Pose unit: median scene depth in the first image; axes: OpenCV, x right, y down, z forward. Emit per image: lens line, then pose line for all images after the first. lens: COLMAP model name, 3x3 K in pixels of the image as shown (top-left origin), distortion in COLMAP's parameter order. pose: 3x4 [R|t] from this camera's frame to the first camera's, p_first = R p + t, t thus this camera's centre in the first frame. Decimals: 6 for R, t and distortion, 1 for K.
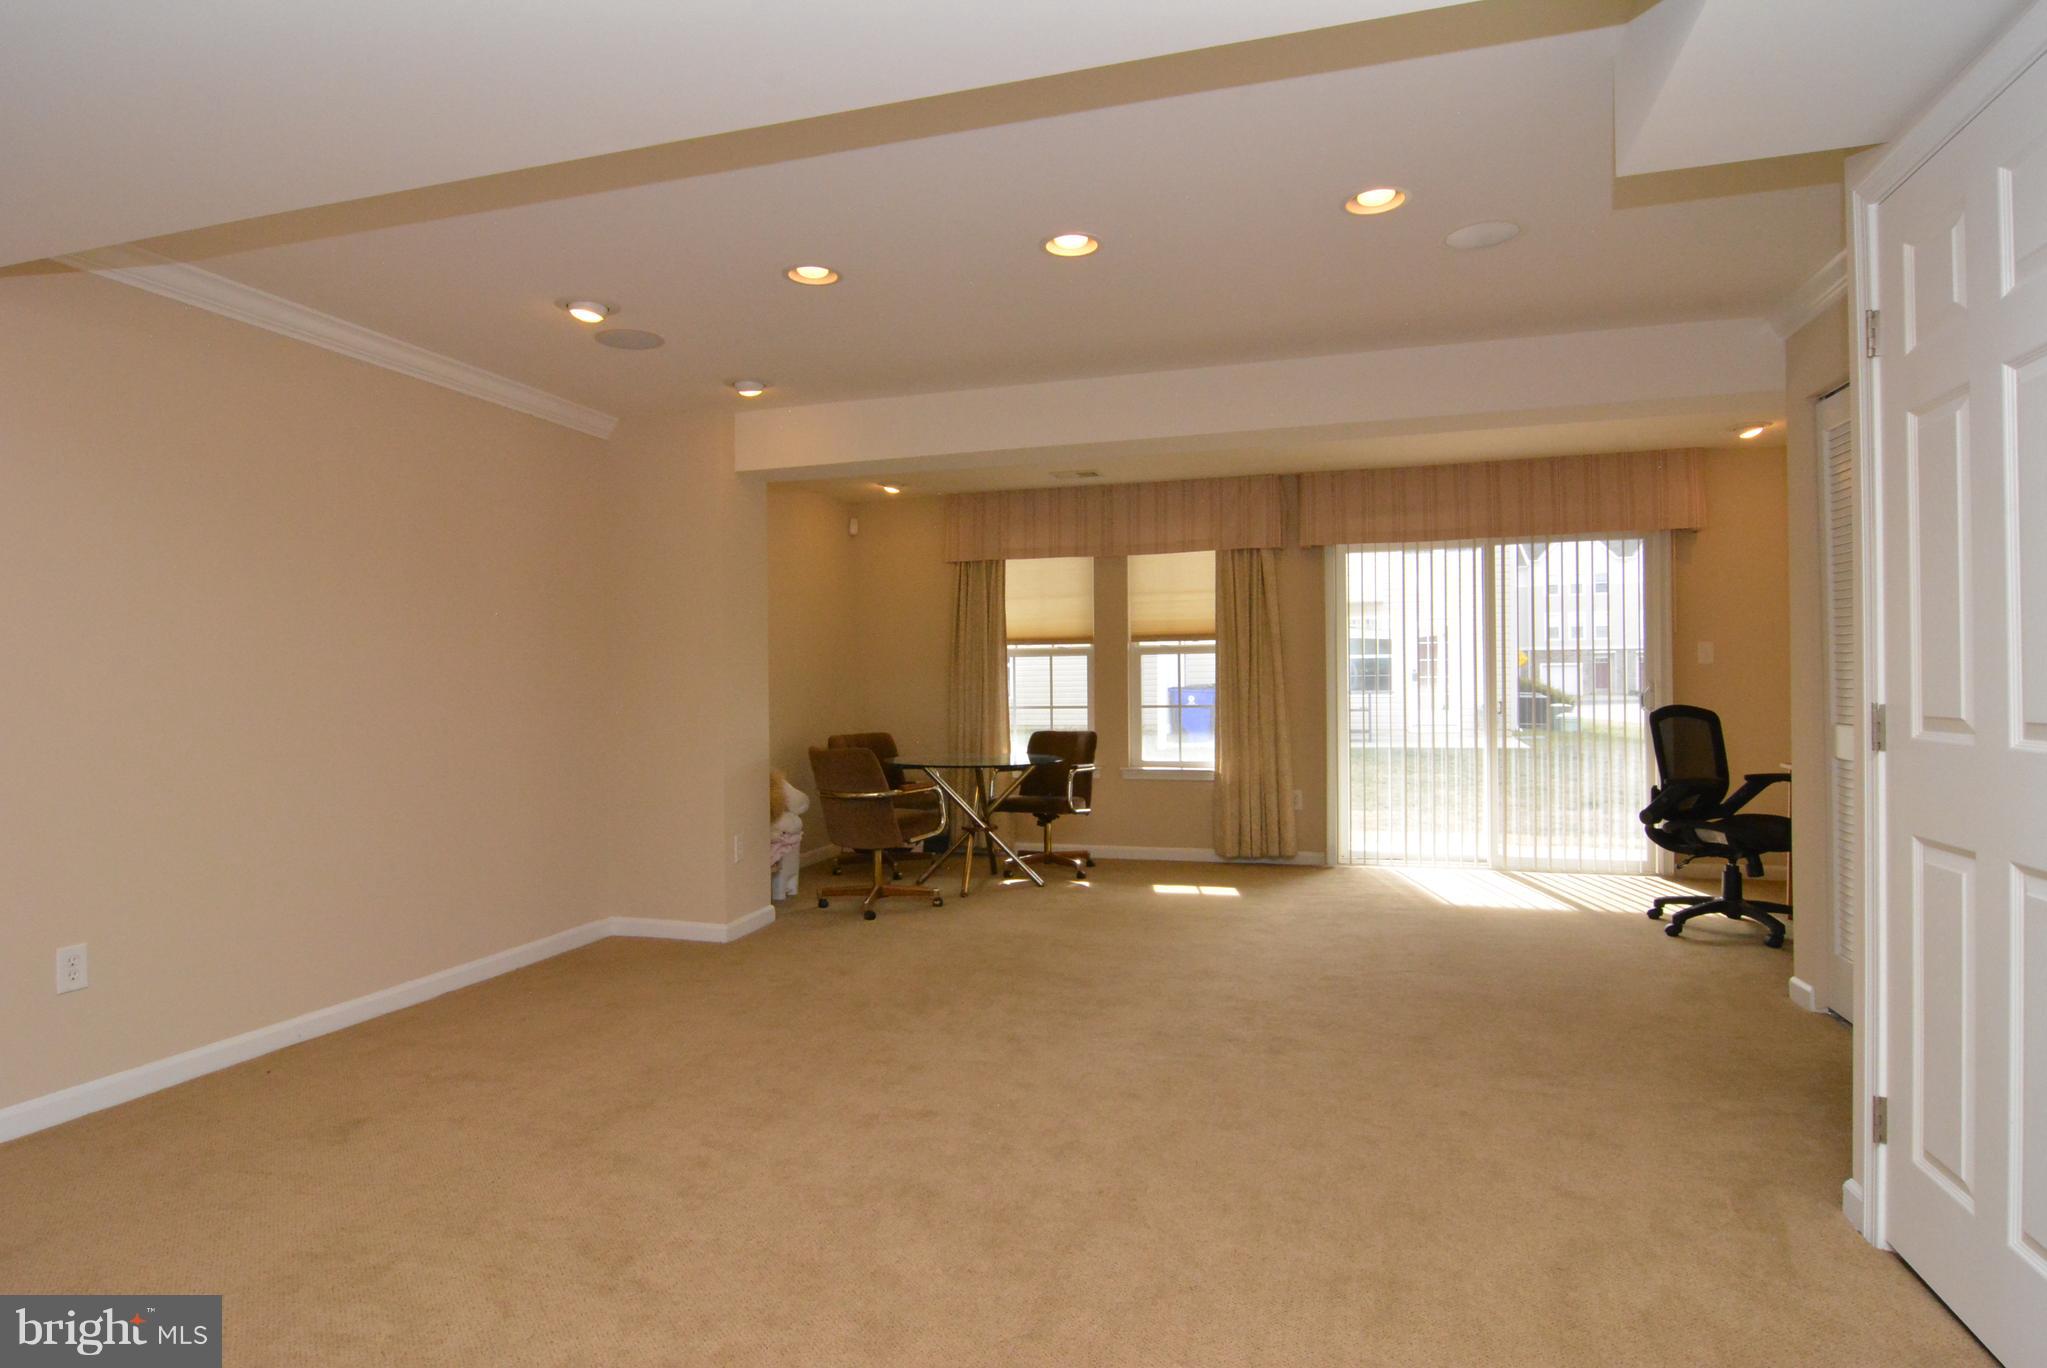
lens RADIAL K [[1103.5, 0, 1035.7], [0, 1103.5, 684.2], [0, 0, 1]] dist [0.001901, 0.002014]
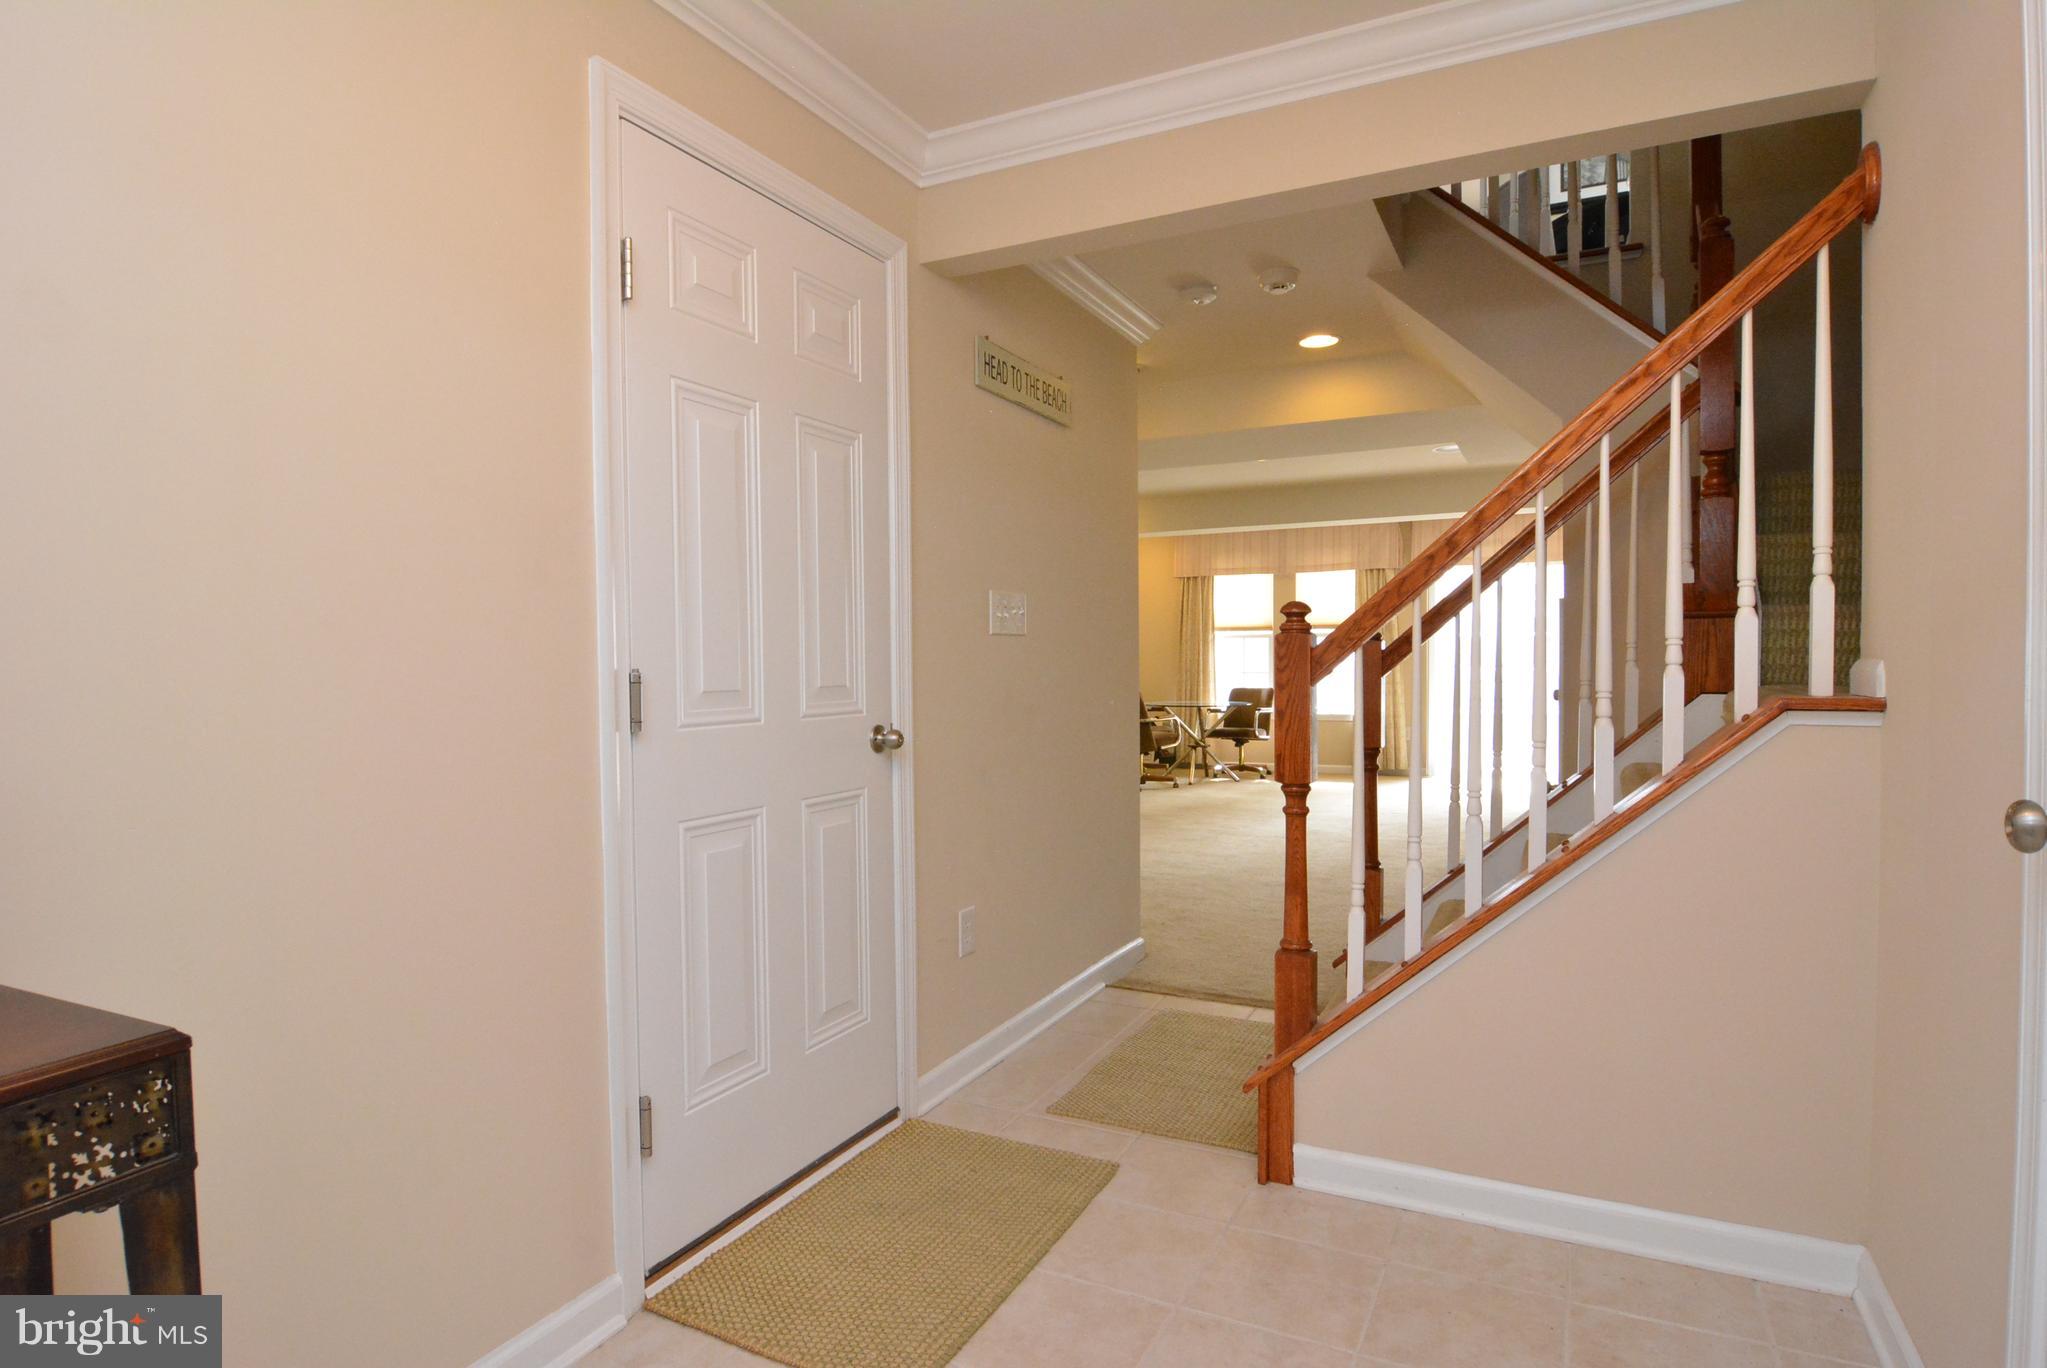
lens RADIAL K [[1103.5, 0, 1022.3], [0, 1103.5, 676.5], [0, 0, 1]] dist [0.001901, 0.002014]
pose [[0.984908, 0.006662, -0.172951, -0.024865], [-0.003730, 0.999844, 0.017273, 0.001170], [0.173039, -0.016367, 0.984779, -0.592059]]
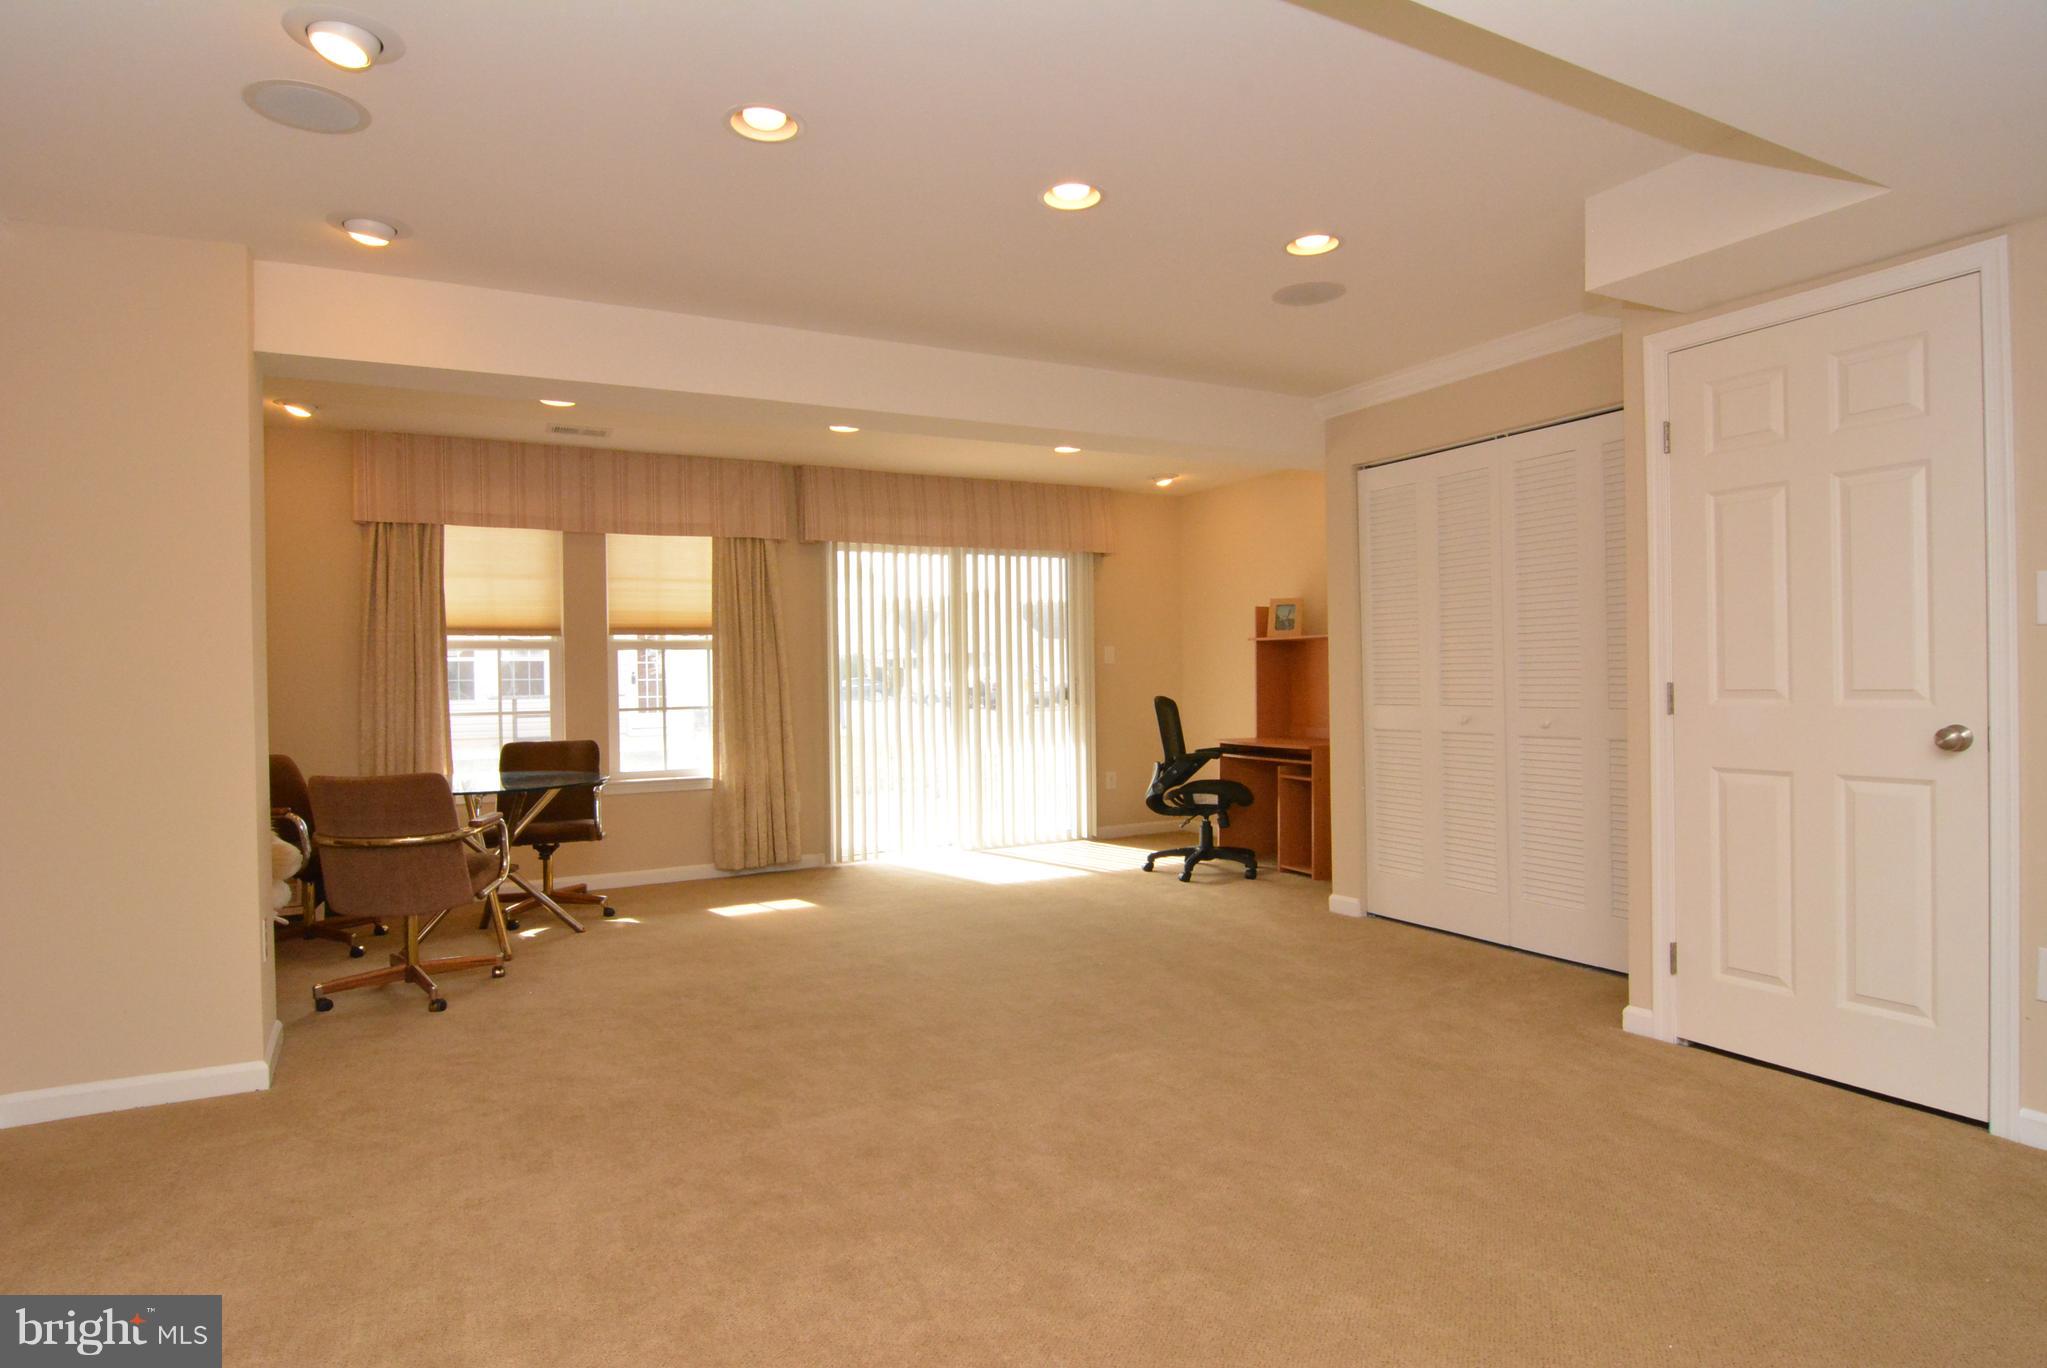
lens RADIAL K [[1103.5, 0, 1028.6], [0, 1103.5, 681.7], [0, 0, 1]] dist [0.001901, 0.002014]
pose [[0.716262, -0.006017, 0.697805, -0.295488], [0.009237, 0.999957, -0.000860, 0.002079], [-0.697770, 0.007061, 0.716287, 0.167786]]
